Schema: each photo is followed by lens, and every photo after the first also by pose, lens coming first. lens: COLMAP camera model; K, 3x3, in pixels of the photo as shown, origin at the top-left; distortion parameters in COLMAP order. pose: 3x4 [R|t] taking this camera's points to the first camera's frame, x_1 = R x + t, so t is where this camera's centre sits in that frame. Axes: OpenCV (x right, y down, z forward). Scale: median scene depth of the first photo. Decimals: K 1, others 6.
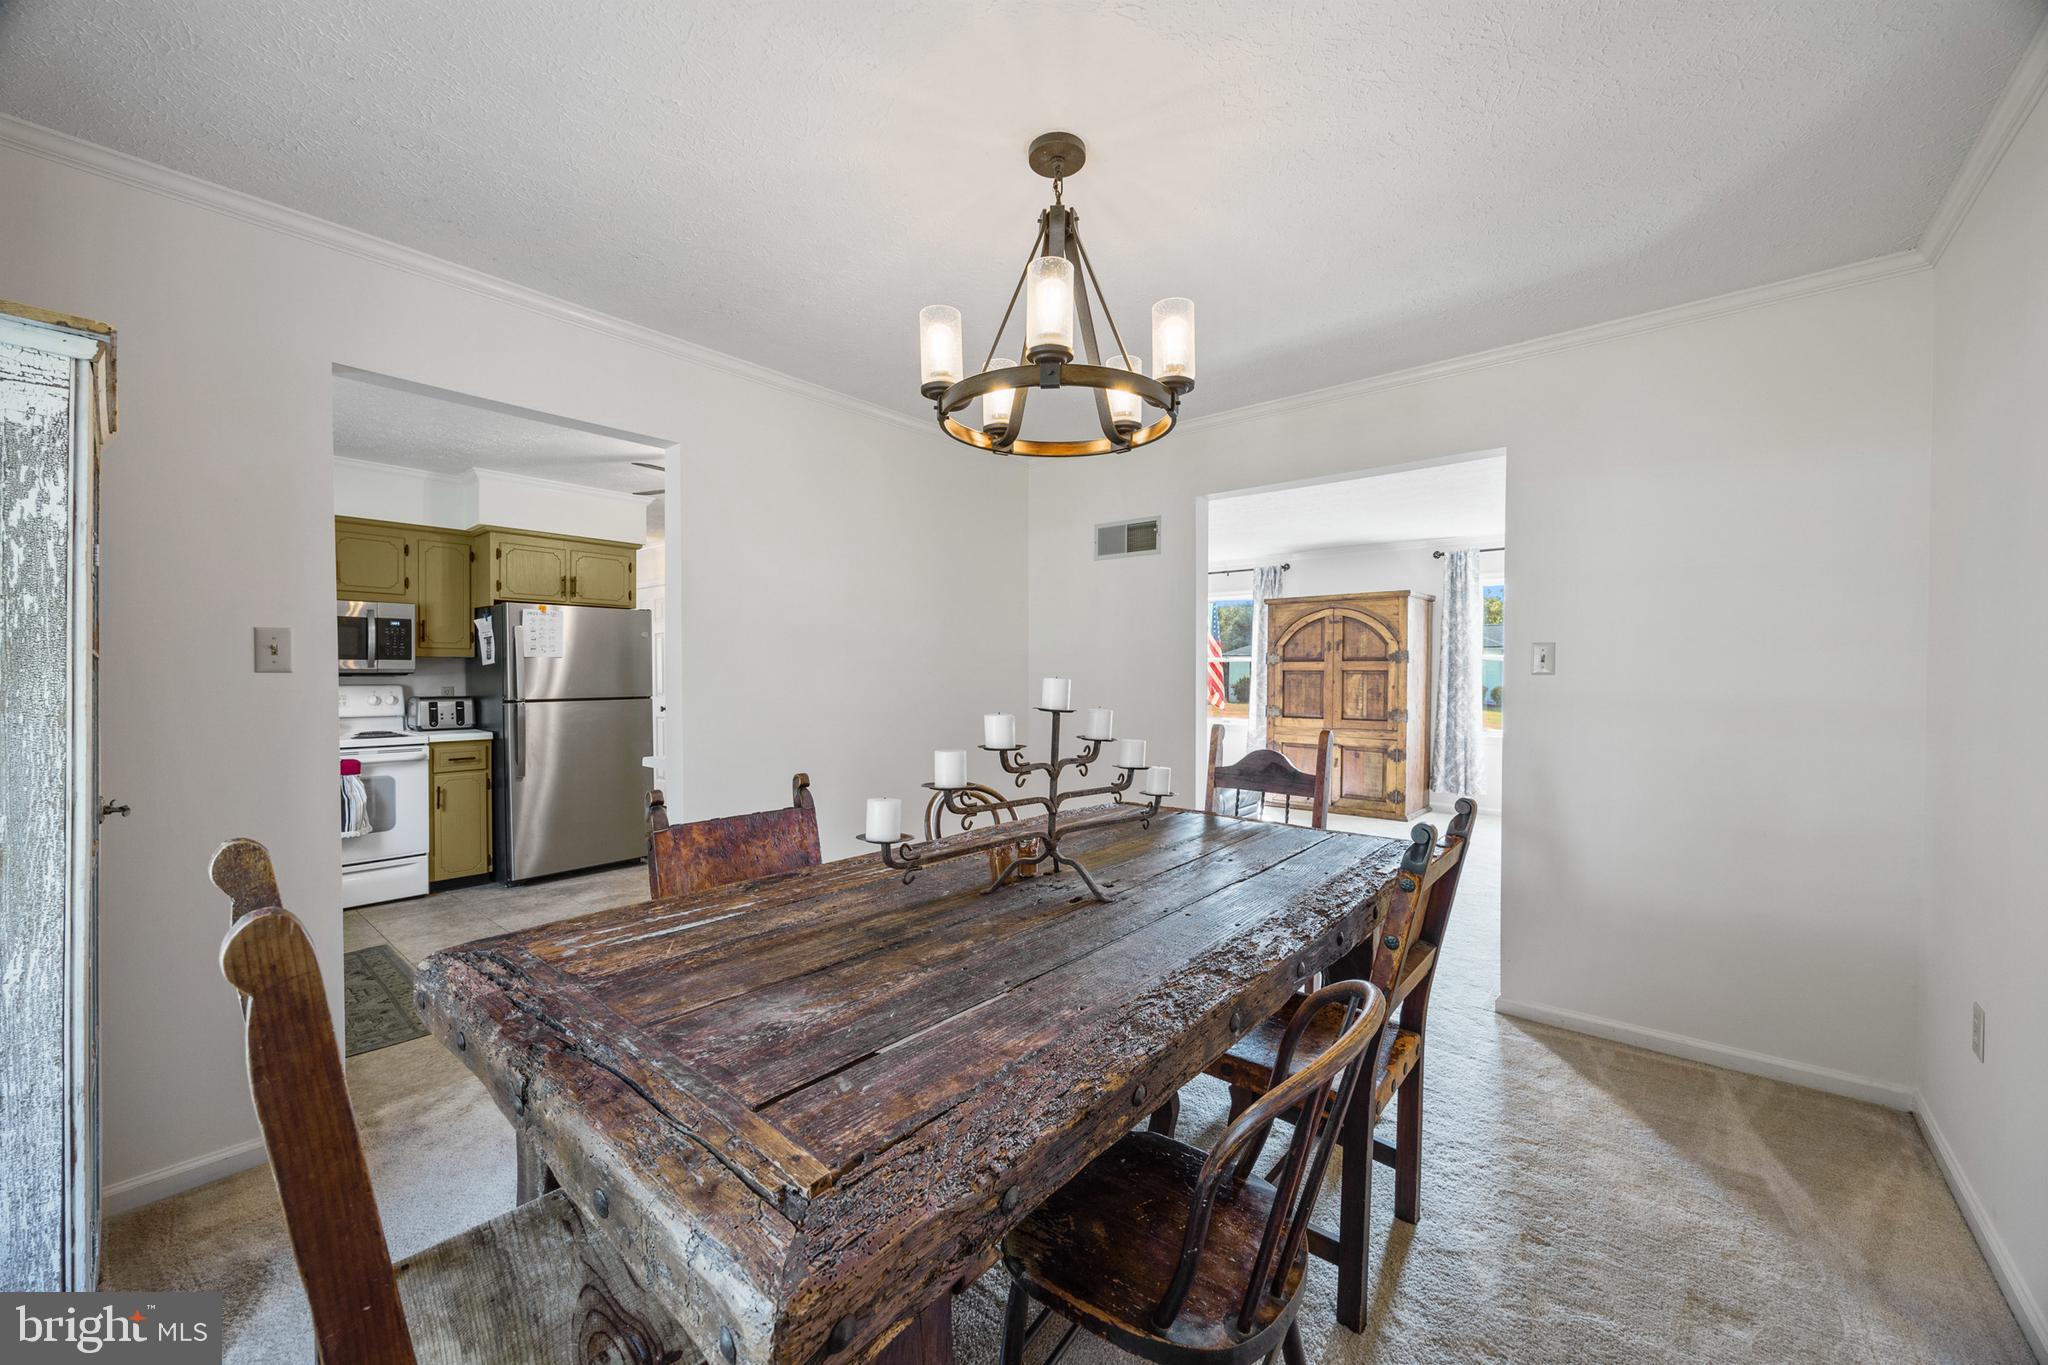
lens RADIAL K [[786.1, 0, 1024.1], [0, 786.1, 681.8], [0, 0, 1]] dist [-0.000895, 0.000549]
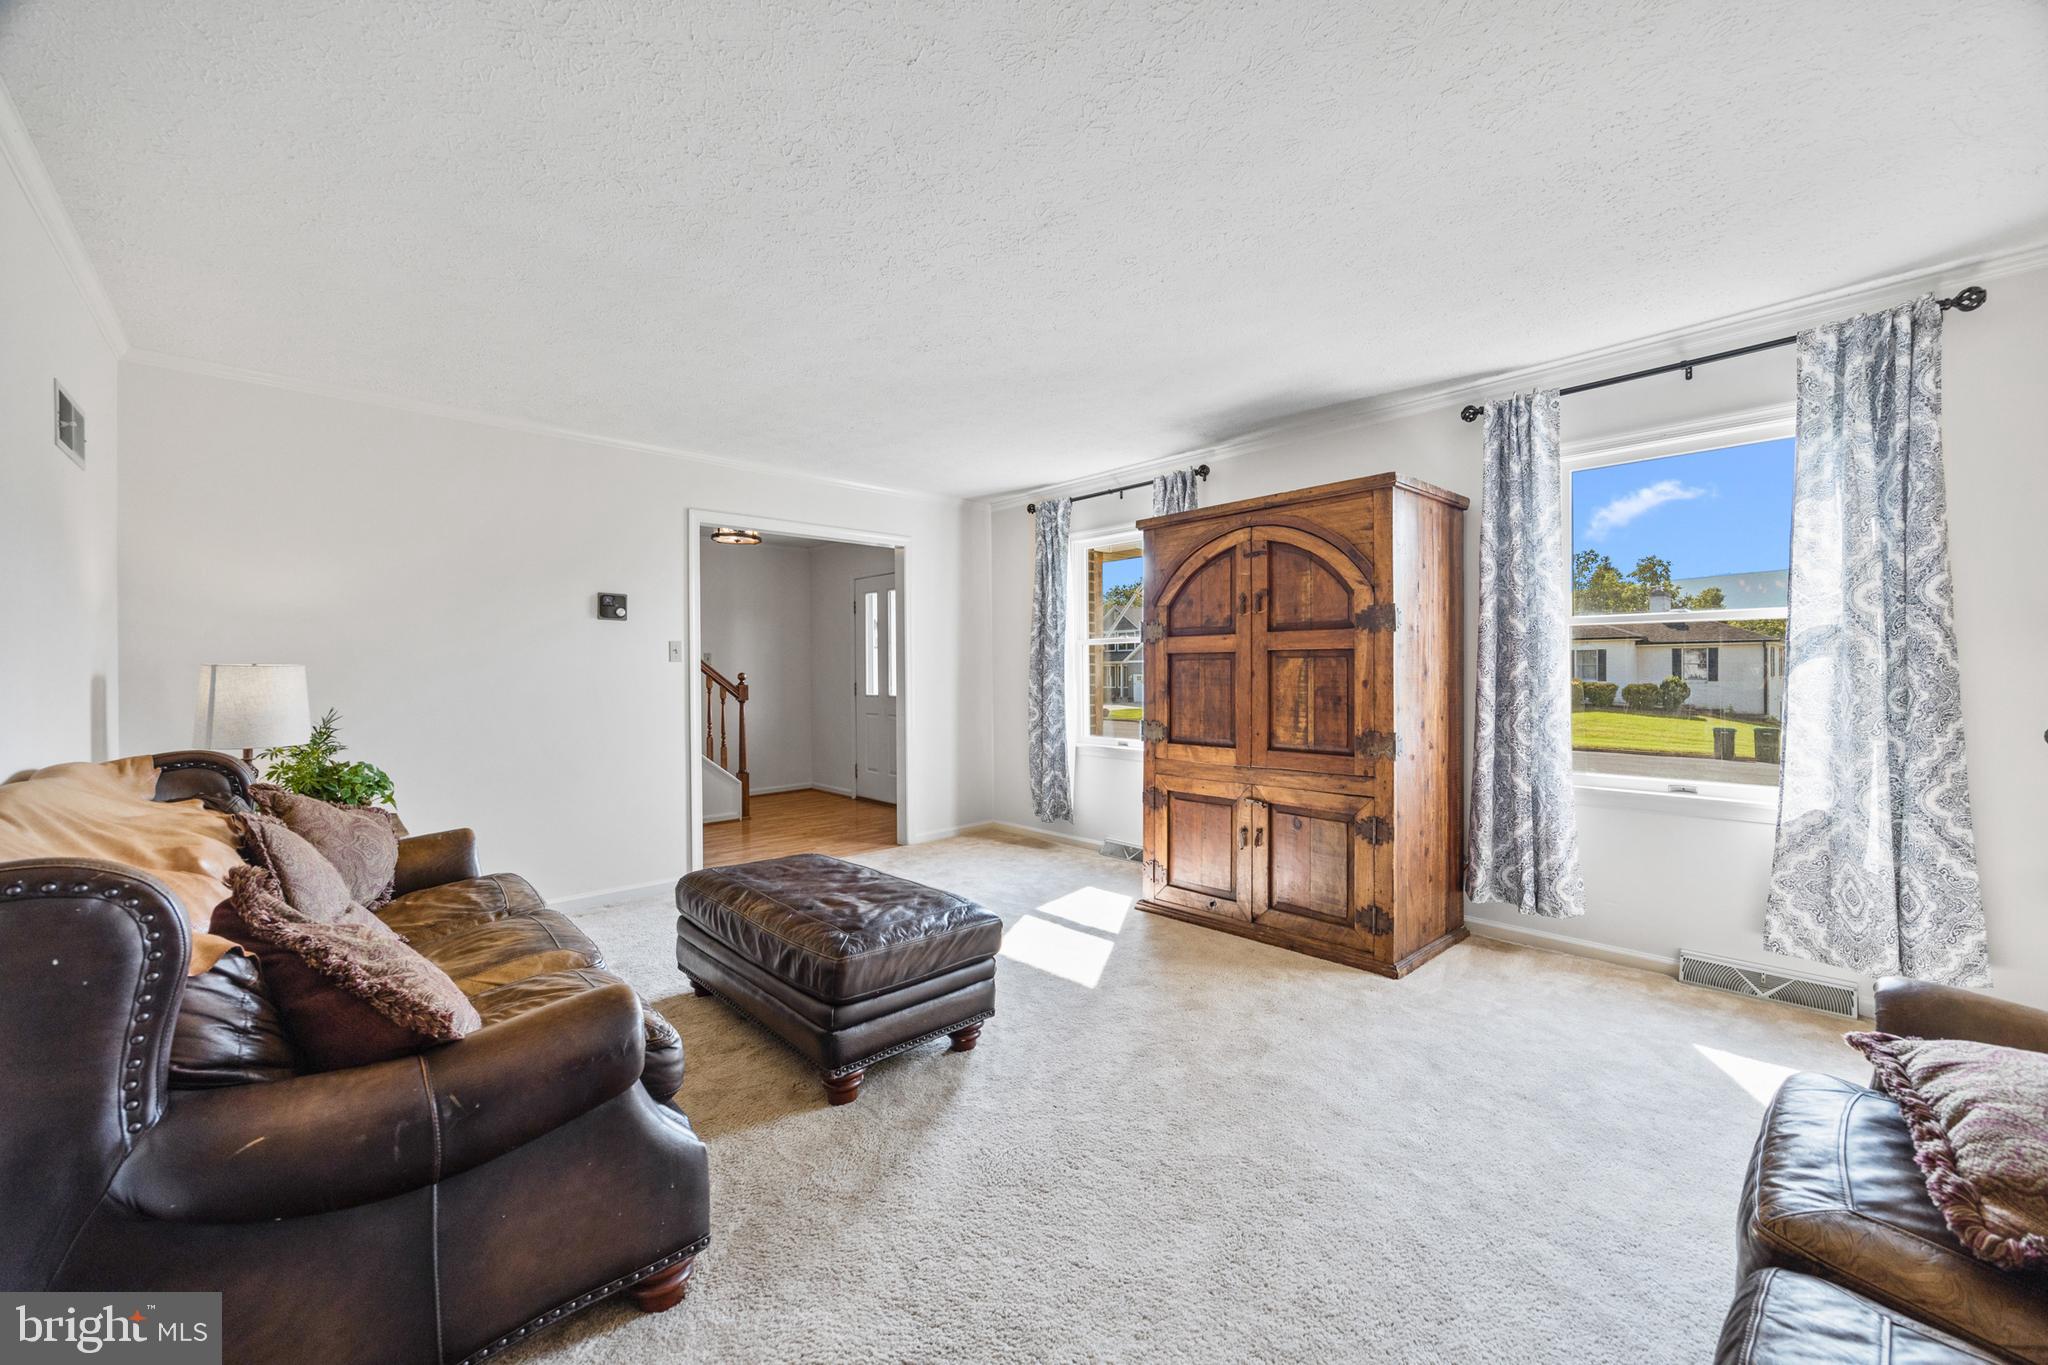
lens RADIAL K [[786.1, 0, 1026.8], [0, 786.1, 667.8], [0, 0, 1]] dist [-0.000895, 0.000549]
pose [[0.993543, -0.007474, -0.113207, 0.311568], [0.005437, 0.999818, -0.018293, 0.004507], [0.113323, 0.017560, 0.993403, 0.494285]]
